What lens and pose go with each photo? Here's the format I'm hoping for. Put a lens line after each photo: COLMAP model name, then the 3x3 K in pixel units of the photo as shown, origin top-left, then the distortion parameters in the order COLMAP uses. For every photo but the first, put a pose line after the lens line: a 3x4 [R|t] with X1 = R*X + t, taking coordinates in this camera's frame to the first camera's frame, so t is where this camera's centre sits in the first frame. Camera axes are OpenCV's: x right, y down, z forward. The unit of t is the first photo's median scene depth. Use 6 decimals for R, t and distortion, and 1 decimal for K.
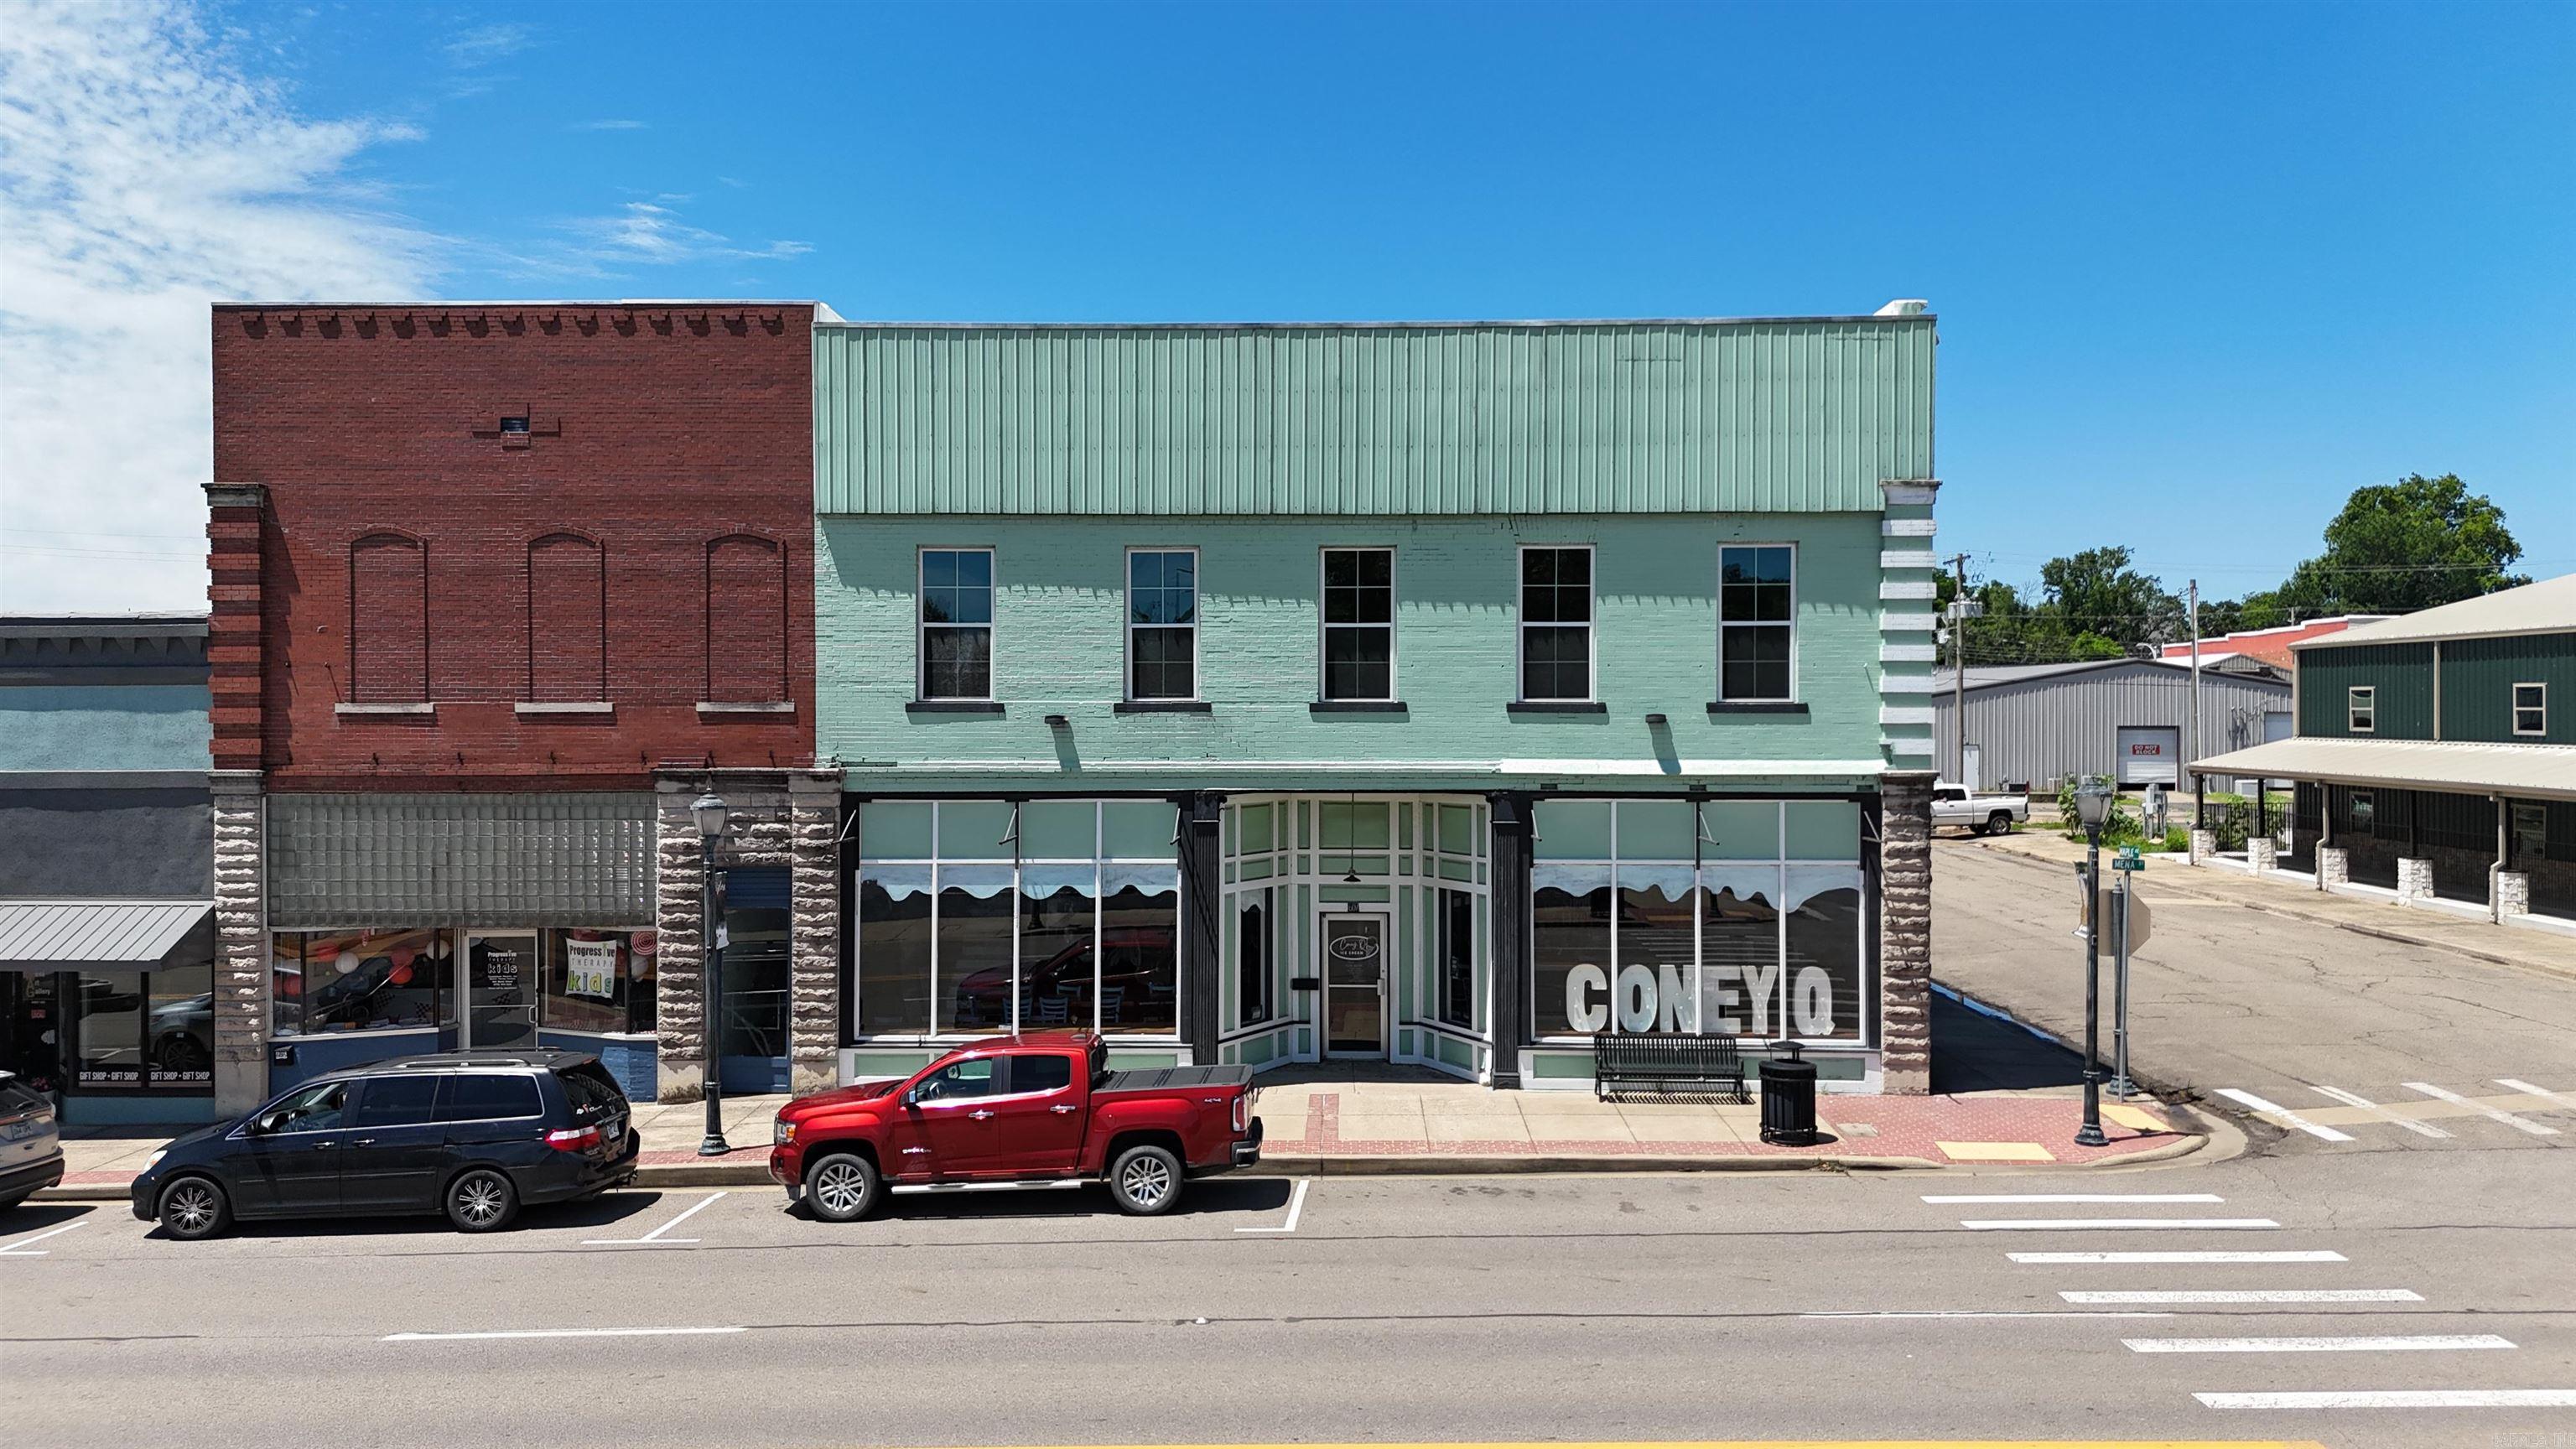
lens RADIAL K [[1893.6, 0, 1296.7], [0, 1893.6, 736.1], [0, 0, 1]] dist [0.061600, -0.062990]
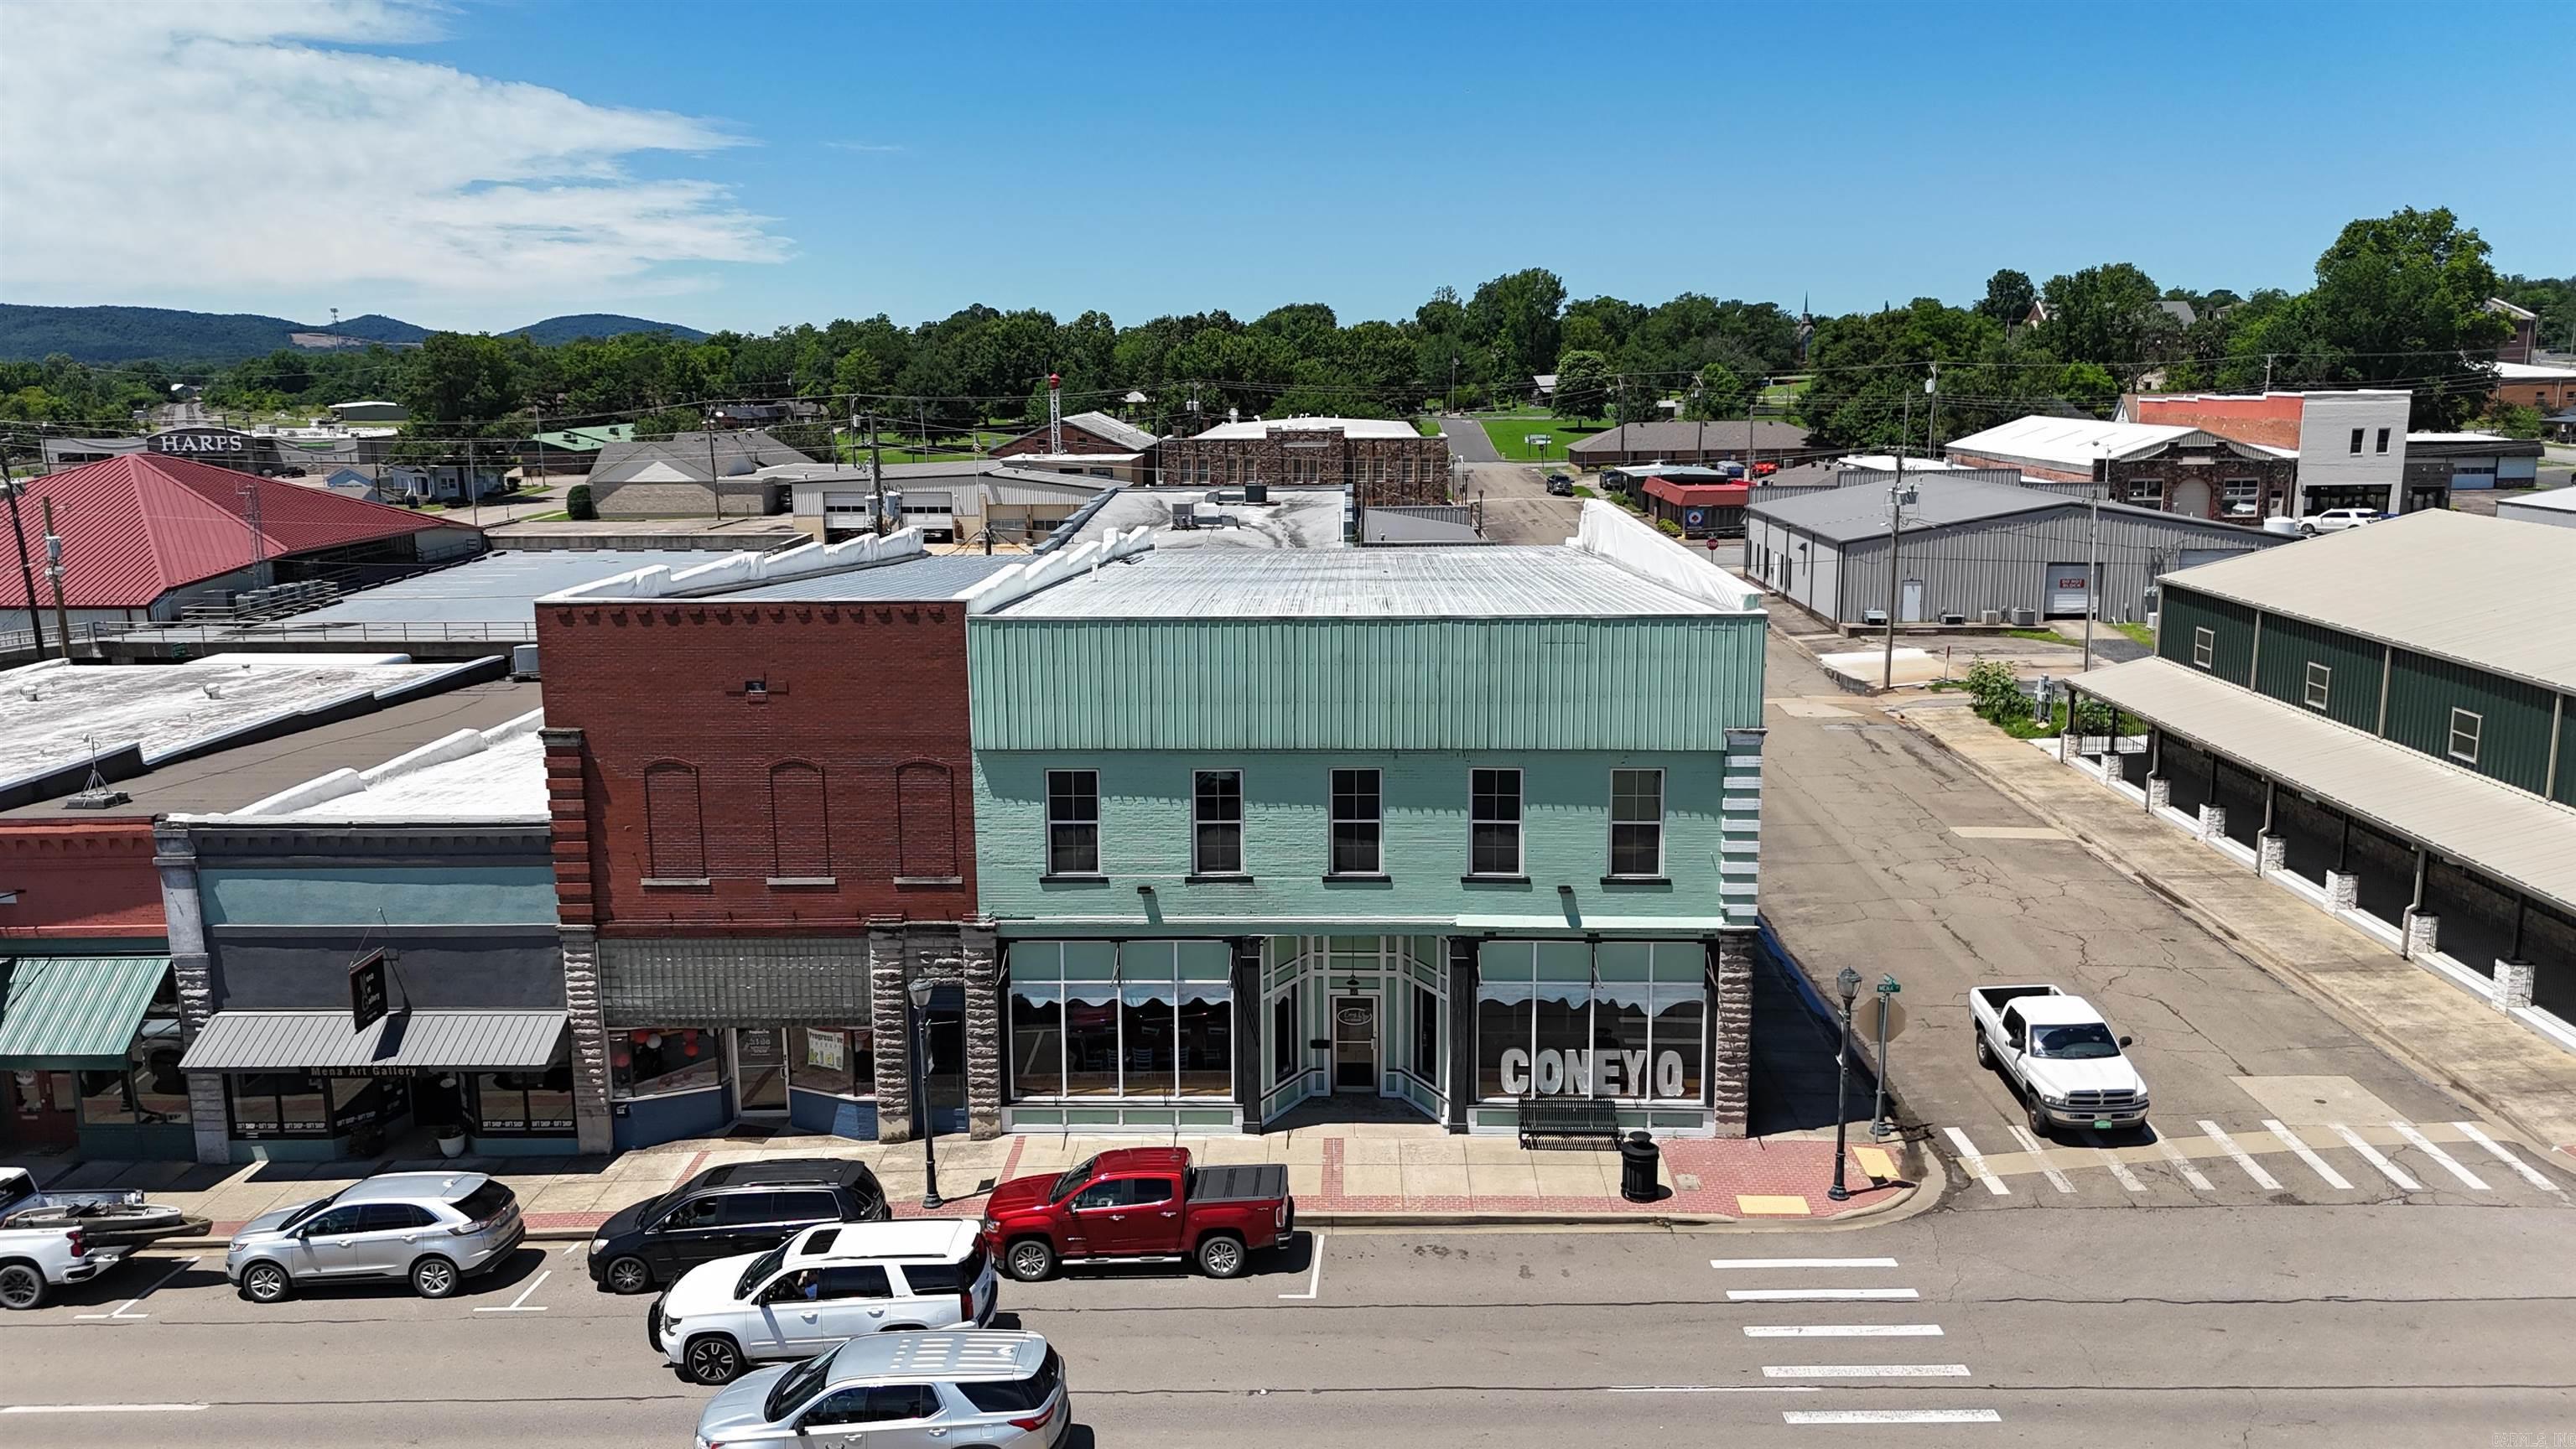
lens RADIAL K [[1893.6, 0, 1299.0], [0, 1893.6, 734.6], [0, 0, 1]] dist [0.061600, -0.062990]
pose [[0.999963, -0.006545, -0.005576, -0.002278], [0.007455, 0.983057, 0.183149, -0.383033], [0.004283, -0.183184, 0.983069, -0.381155]]
